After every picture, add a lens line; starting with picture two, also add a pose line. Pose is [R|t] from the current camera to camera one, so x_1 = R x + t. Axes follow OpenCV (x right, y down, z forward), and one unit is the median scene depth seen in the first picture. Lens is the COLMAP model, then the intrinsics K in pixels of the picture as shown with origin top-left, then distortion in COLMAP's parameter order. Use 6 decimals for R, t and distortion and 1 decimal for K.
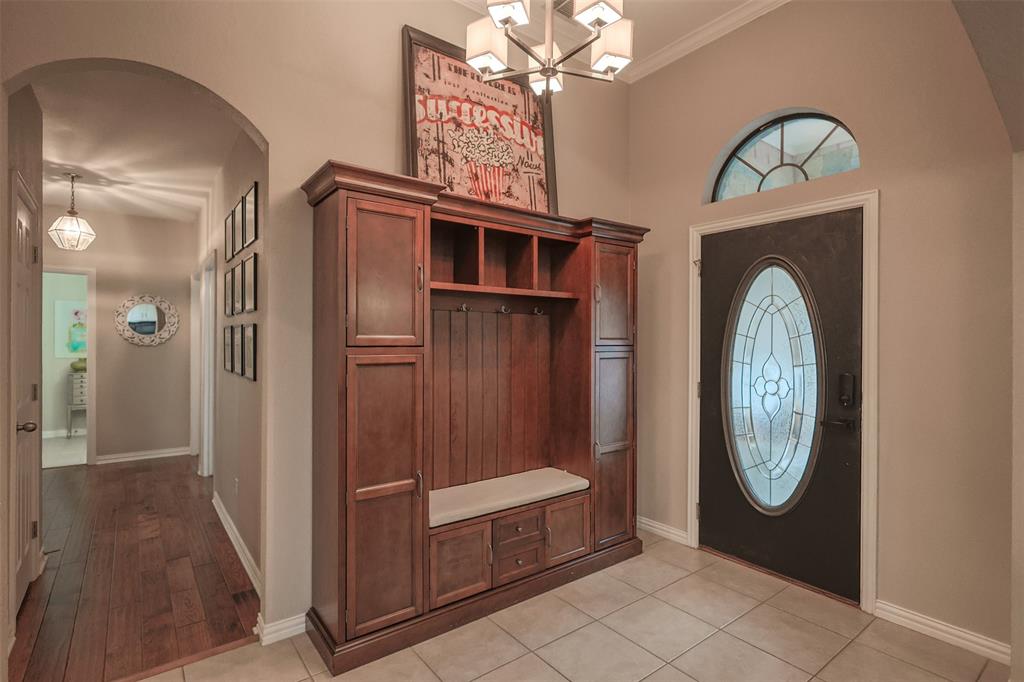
lens RADIAL K [[503.4, 0, 512.1], [0, 503.4, 338.4], [0, 0, 1]] dist [0.001167, -0.000028]
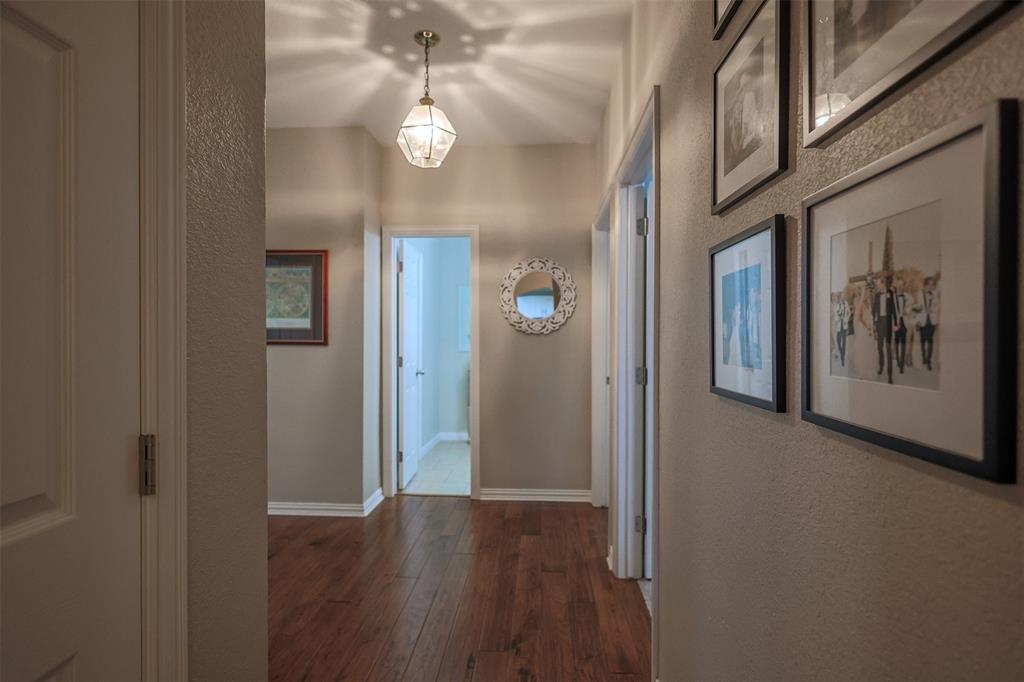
lens RADIAL K [[503.4, 0, 512.1], [0, 503.4, 338.4], [0, 0, 1]] dist [0.001167, -0.000028]
pose [[0.762704, -0.002754, -0.646742, -0.121040], [0.002316, 0.999996, -0.001527, 0.008190], [0.646744, -0.000334, 0.762707, 0.178884]]
